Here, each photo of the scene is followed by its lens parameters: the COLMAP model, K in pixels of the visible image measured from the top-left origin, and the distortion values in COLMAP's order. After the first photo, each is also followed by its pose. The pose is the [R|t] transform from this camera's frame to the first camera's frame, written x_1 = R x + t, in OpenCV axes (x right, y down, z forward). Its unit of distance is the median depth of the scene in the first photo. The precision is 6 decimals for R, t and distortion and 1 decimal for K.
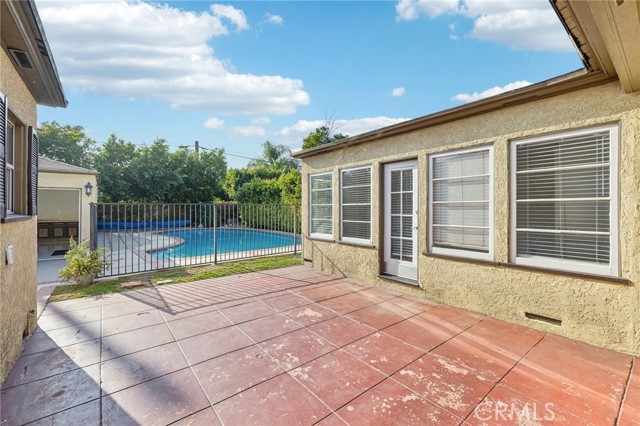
lens RADIAL K [[269.3, 0, 324.4], [0, 269.3, 207.5], [0, 0, 1]] dist [0.001249, 0.000120]
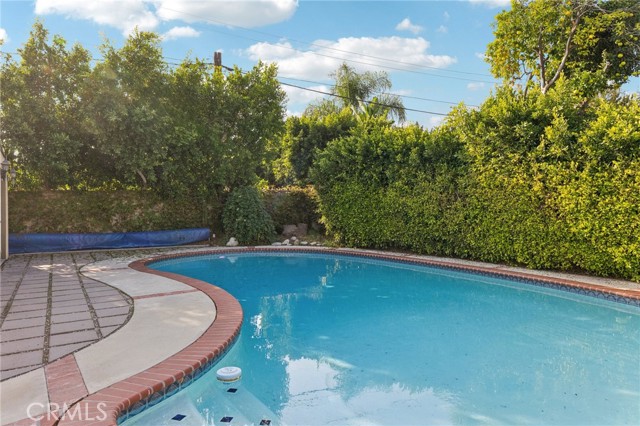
lens RADIAL K [[435.4, 0, 318.7], [0, 435.4, 204.0], [0, 0, 1]] dist [-0.001465, 0.002455]
pose [[0.988846, -0.011582, -0.148490, -0.227966], [0.011677, 0.999932, -0.000233, 0.009123], [0.148482, -0.001503, 0.988914, 0.346132]]
